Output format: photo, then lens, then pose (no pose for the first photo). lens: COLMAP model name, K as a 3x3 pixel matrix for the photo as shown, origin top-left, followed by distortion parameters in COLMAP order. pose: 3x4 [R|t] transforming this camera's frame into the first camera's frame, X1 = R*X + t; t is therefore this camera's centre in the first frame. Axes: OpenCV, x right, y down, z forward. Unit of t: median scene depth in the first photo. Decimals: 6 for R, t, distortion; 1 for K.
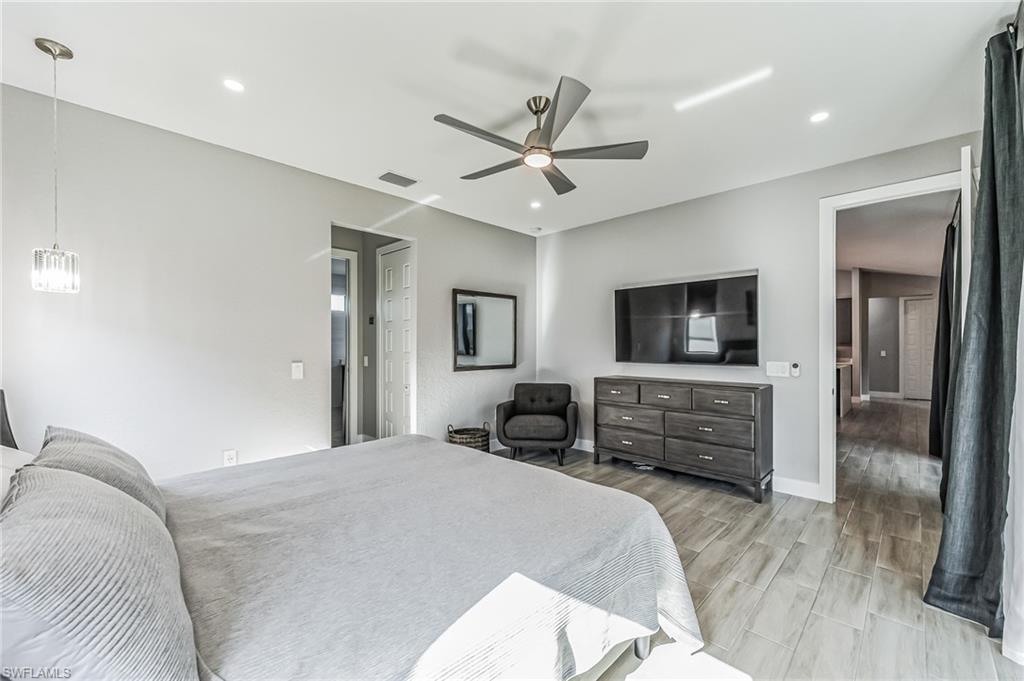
lens RADIAL K [[410.8, 0, 502.1], [0, 410.8, 344.3], [0, 0, 1]] dist [0.001548, 0.000647]
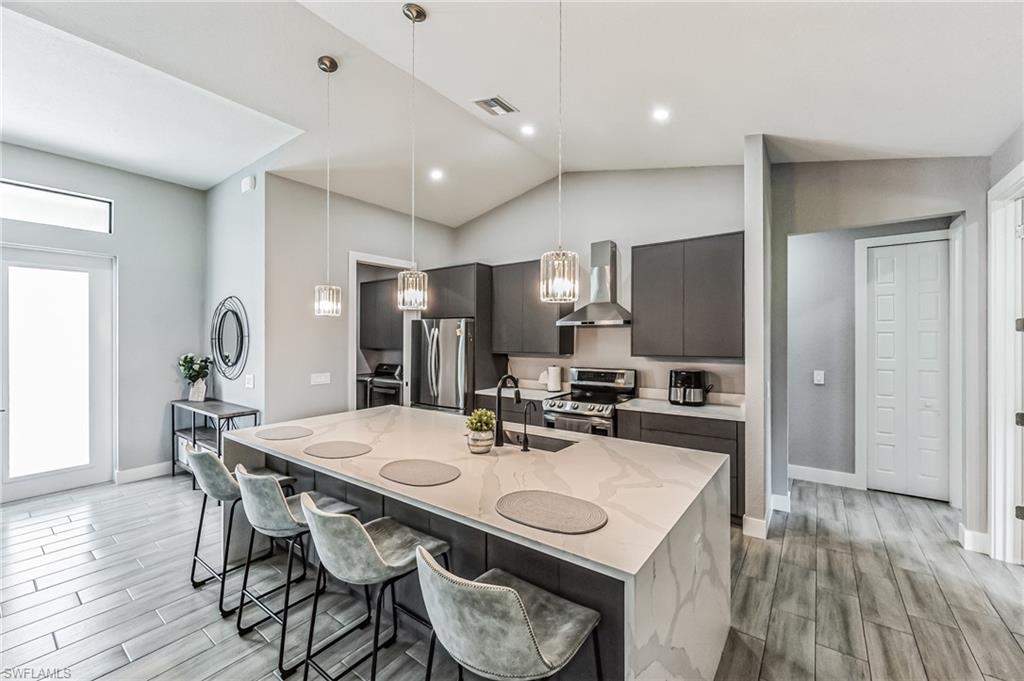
lens RADIAL K [[410.8, 0, 513.4], [0, 410.8, 343.1], [0, 0, 1]] dist [0.001548, 0.000647]
pose [[0.992894, 0.003178, 0.118962, 0.580099], [-0.003411, 0.999993, 0.001755, -0.011223], [-0.118955, -0.002148, 0.992897, 0.637748]]
